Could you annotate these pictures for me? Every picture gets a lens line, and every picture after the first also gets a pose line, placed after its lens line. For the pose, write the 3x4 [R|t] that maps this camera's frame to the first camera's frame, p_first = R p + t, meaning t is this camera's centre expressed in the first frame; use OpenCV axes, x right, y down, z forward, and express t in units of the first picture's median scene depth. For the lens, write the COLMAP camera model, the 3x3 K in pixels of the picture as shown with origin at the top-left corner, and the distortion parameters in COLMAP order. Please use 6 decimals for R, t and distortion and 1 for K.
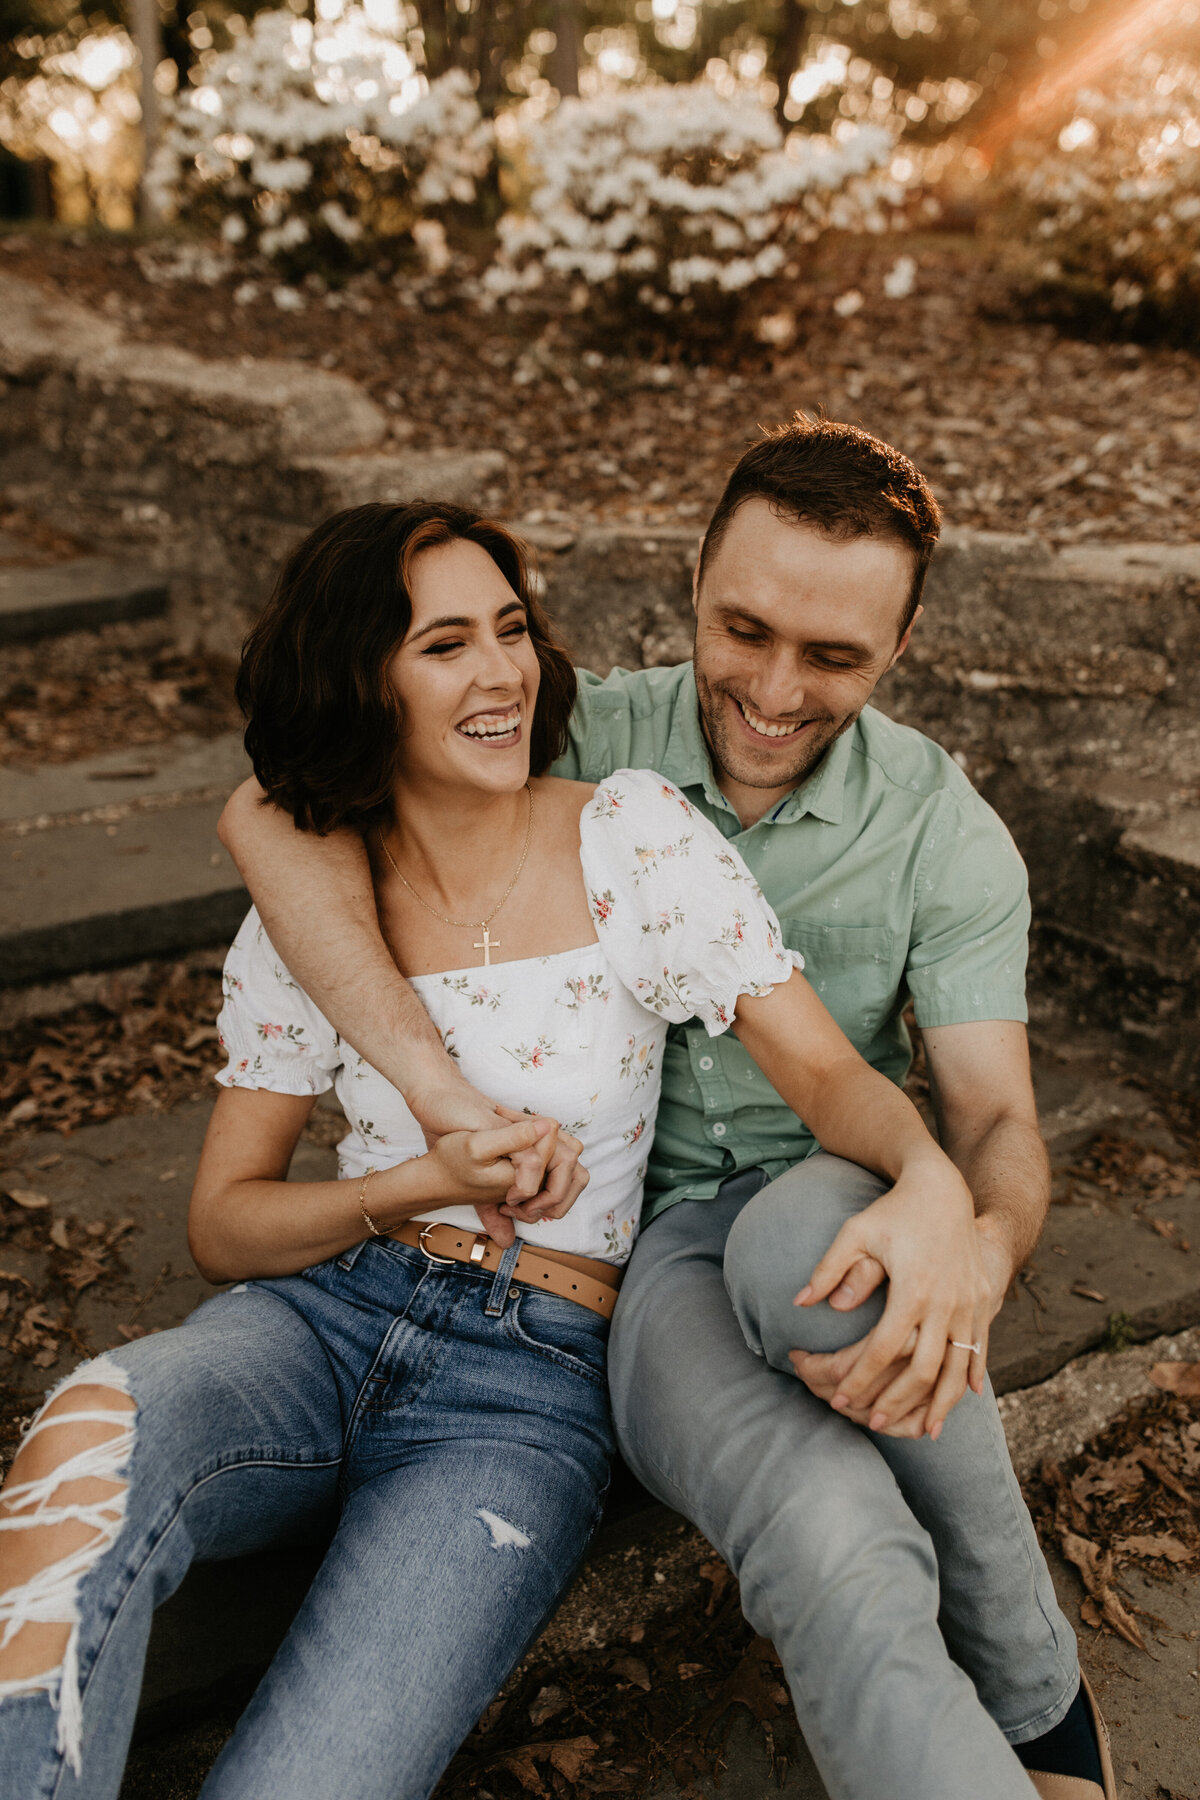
lens RADIAL K [[1877.3, 0, 610.5], [0, 1877.3, 892.9], [0, 0, 1]] dist [0.017266, 0.000000]
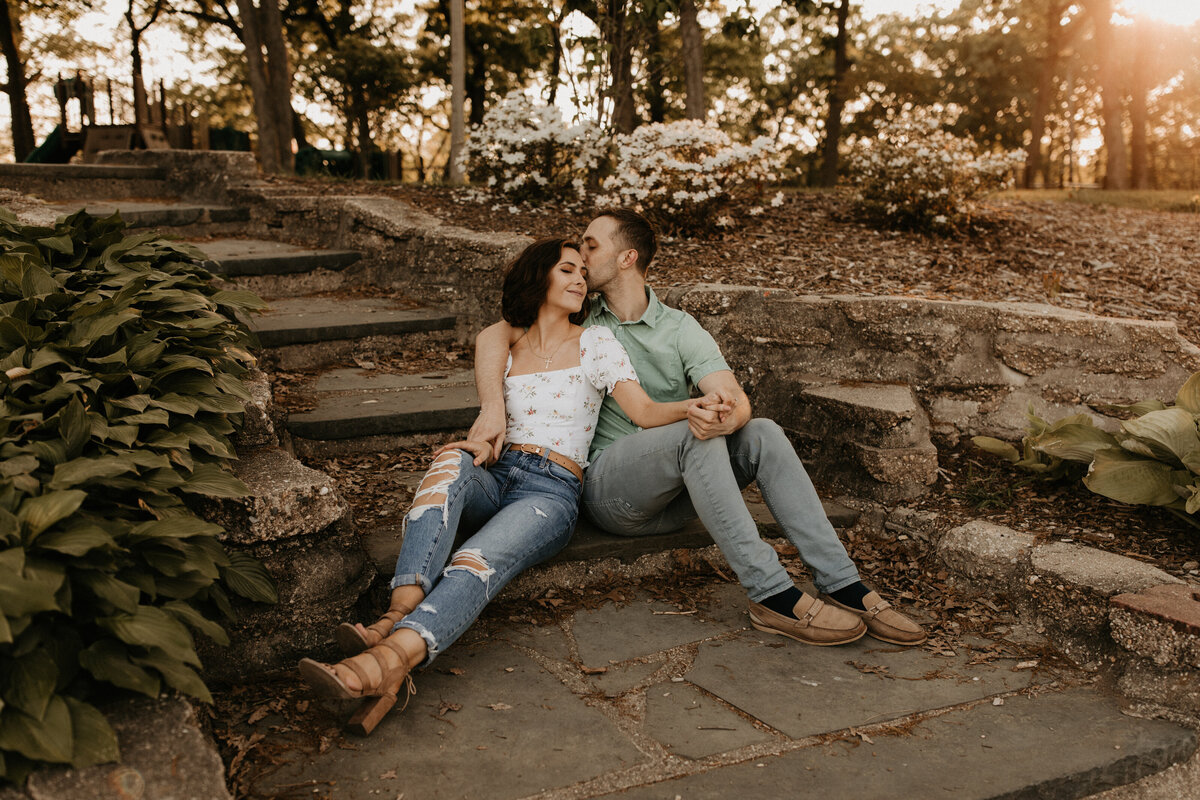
lens RADIAL K [[1251.6, 0, 596.4], [0, 1251.6, 402.5], [0, 0, 1]] dist [0.017266, 0.000000]
pose [[0.993407, 0.016277, -0.113477, 0.118586], [-0.035540, 0.984826, -0.169868, 0.191964], [0.108990, 0.172781, 0.978912, -0.494225]]
